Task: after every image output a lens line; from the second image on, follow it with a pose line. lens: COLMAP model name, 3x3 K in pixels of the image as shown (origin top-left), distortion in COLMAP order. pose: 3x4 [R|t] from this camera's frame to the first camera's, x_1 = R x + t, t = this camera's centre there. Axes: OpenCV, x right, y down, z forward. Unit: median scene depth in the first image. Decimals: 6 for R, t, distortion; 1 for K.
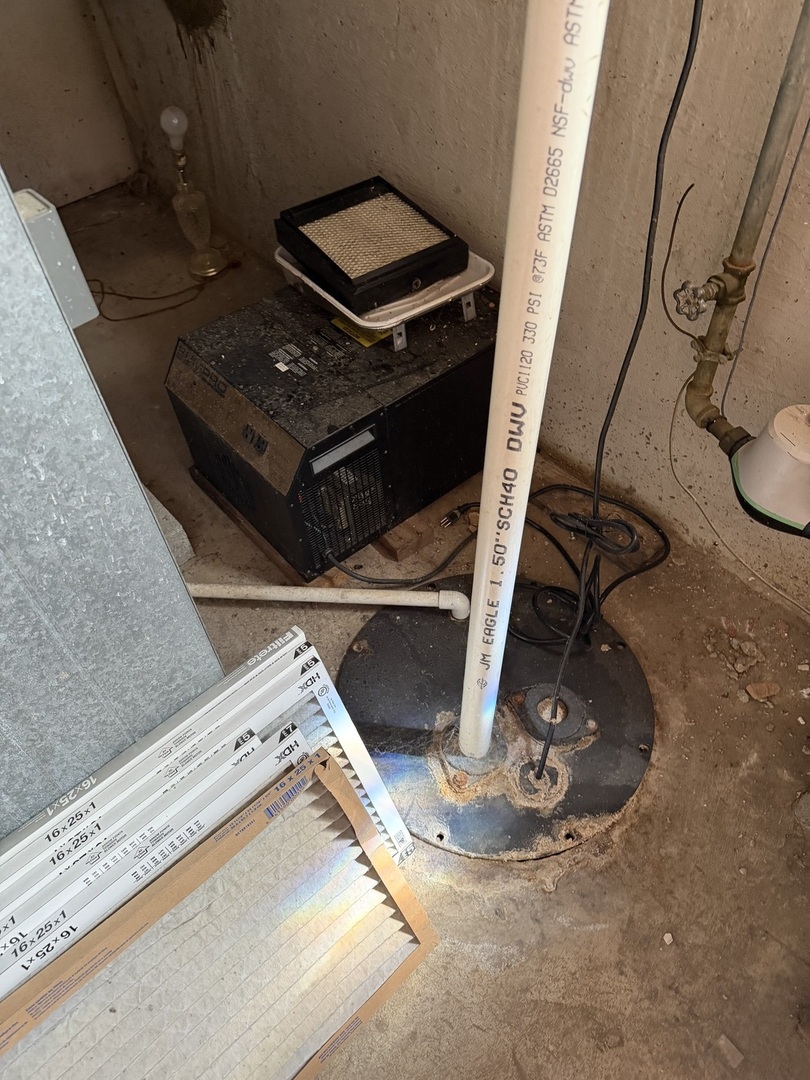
lens RADIAL K [[766.2, 0, 405.3], [0, 766.2, 537.9], [0, 0, 1]] dist [-0.001755, -0.004099]
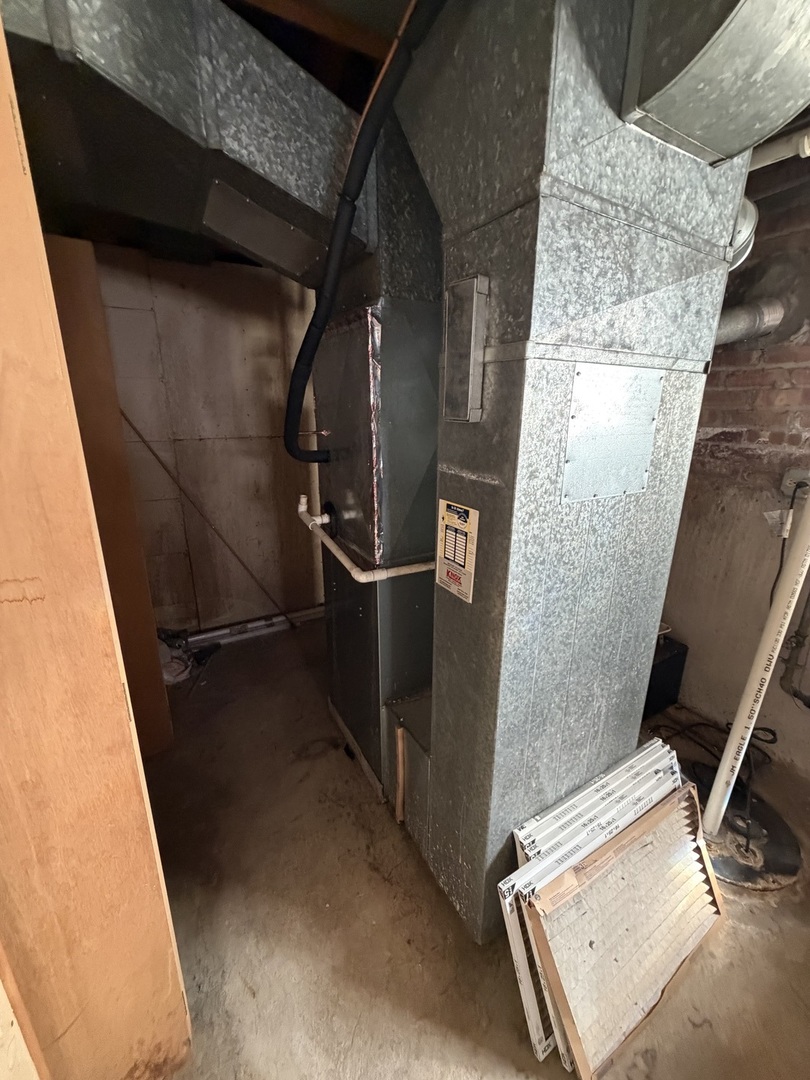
lens RADIAL K [[434.4, 0, 405.3], [0, 434.4, 542.7], [0, 0, 1]] dist [-0.003366, -0.000064]
pose [[0.981092, 0.117392, -0.153878, -0.803521], [-0.180989, 0.838161, -0.514518, 0.458123], [0.068574, 0.532639, 0.843560, -0.643693]]
